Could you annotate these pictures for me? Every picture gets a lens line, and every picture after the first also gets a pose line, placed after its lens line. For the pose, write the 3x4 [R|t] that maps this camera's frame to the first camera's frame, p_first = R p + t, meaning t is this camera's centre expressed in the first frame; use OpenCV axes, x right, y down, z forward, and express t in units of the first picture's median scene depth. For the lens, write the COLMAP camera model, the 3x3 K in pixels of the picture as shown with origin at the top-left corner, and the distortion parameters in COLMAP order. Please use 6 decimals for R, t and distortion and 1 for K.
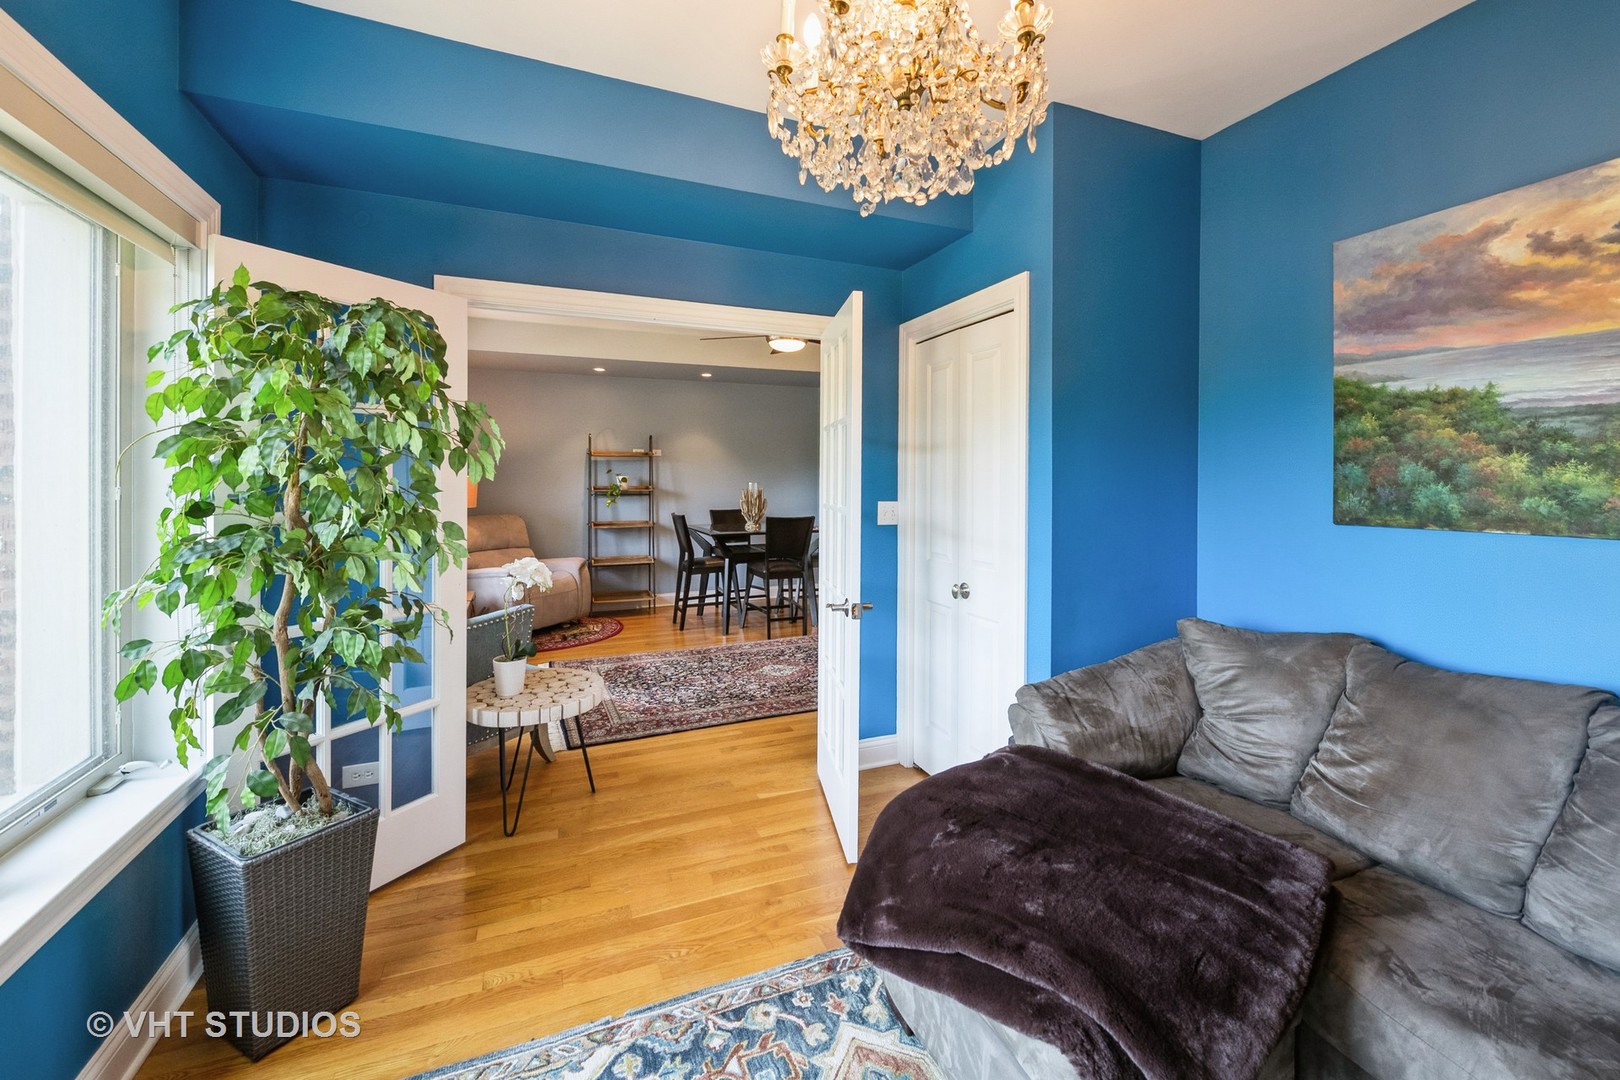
lens RADIAL K [[655.9, 0, 817.4], [0, 655.9, 477.7], [0, 0, 1]] dist [-0.000163, -0.002088]
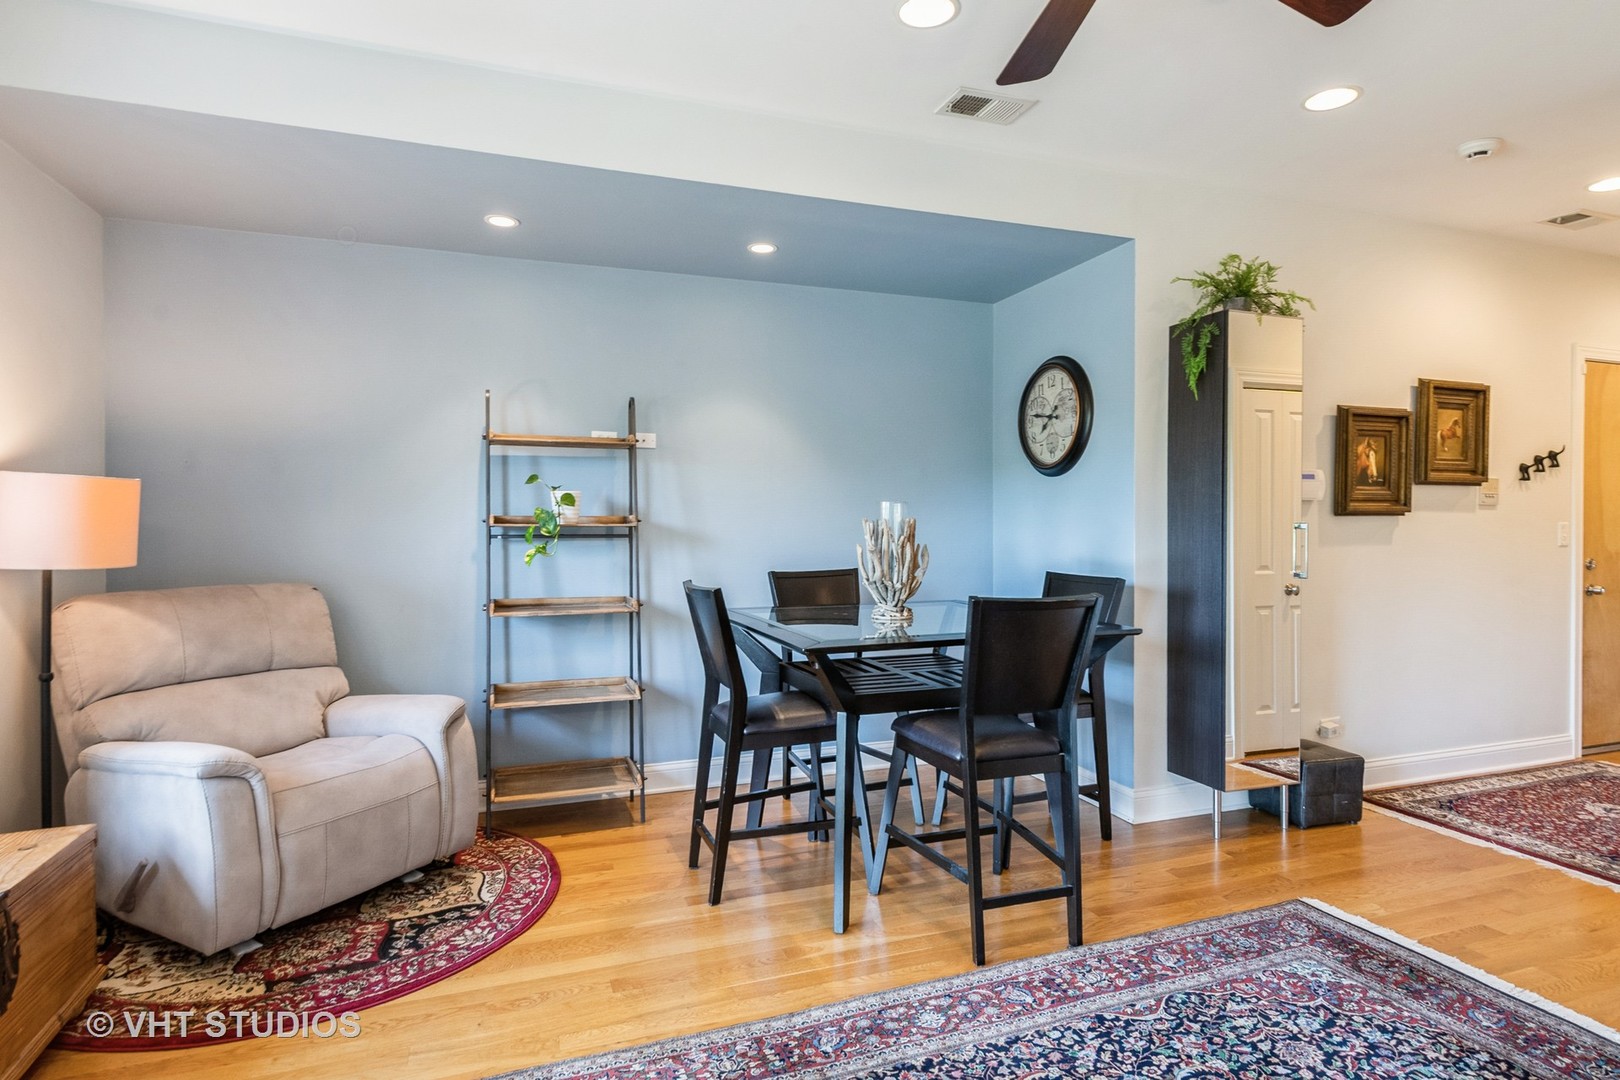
lens RADIAL K [[859.2, 0, 819.6], [0, 859.2, 537.0], [0, 0, 1]] dist [0.004994, -0.001817]
pose [[0.998822, -0.001953, -0.048494, -0.116935], [0.002904, 0.999805, 0.019548, 0.017815], [0.048446, -0.019665, 0.998632, 0.494233]]
